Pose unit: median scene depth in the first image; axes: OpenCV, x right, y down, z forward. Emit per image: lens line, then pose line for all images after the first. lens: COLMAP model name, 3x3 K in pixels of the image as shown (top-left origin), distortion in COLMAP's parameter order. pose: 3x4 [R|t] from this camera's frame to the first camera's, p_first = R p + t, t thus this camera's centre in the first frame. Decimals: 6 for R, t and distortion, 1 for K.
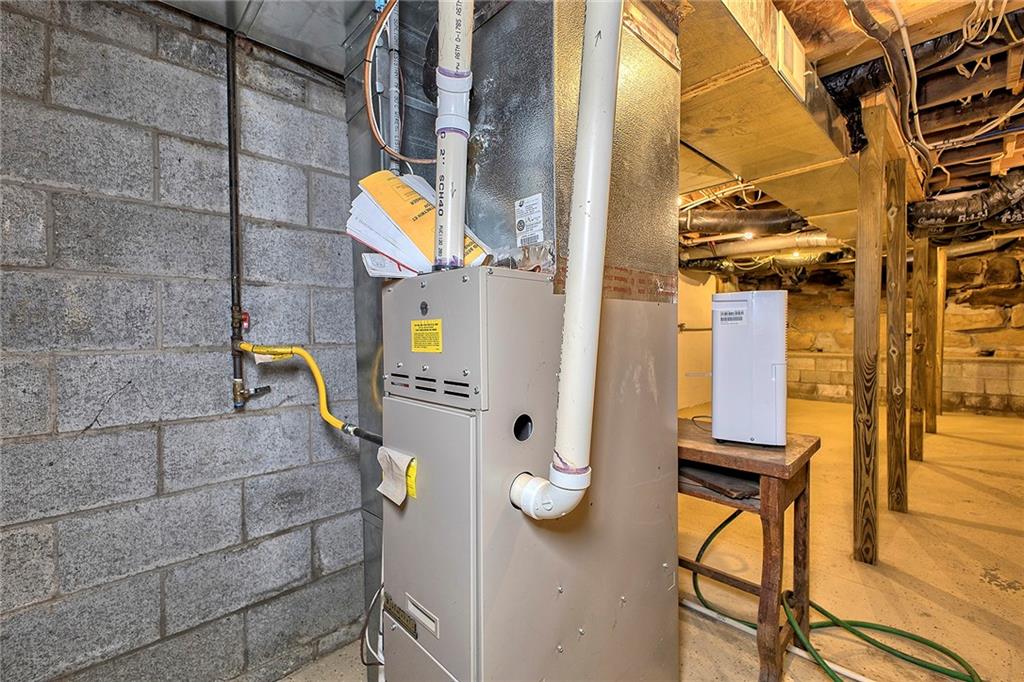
lens RADIAL K [[442.3, 0, 509.5], [0, 442.3, 339.9], [0, 0, 1]] dist [0.002606, -0.000744]
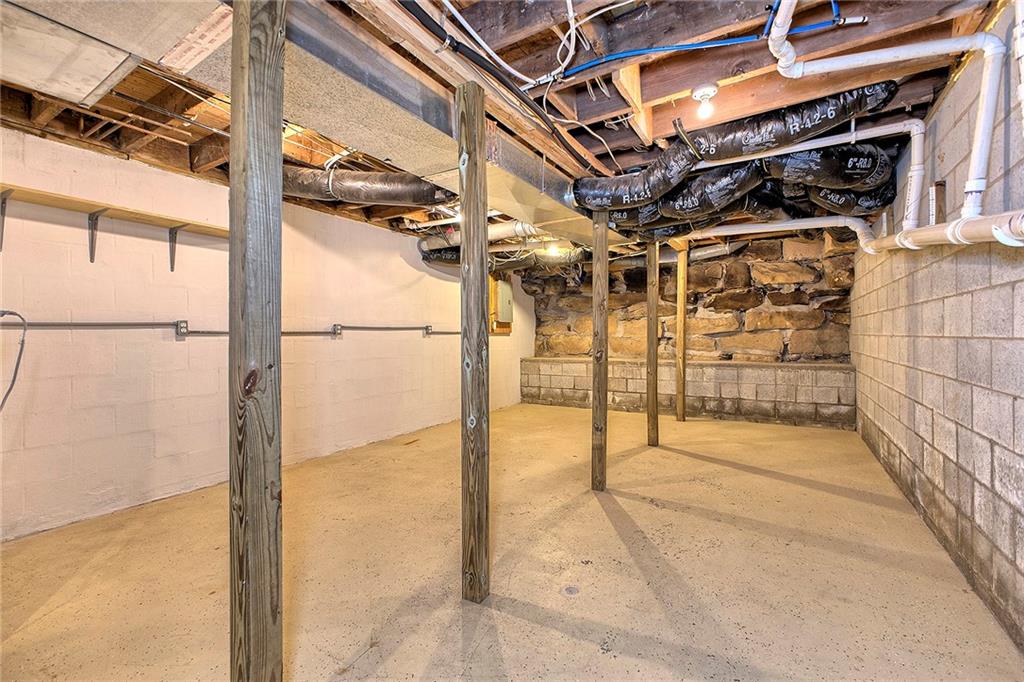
lens RADIAL K [[442.3, 0, 513.1], [0, 442.3, 340.1], [0, 0, 1]] dist [0.002606, -0.000744]
pose [[0.966744, -0.002546, 0.255735, 0.353693], [0.004463, 0.999966, -0.006913, -0.003152], [-0.255709, 0.007824, 0.966722, 0.149974]]
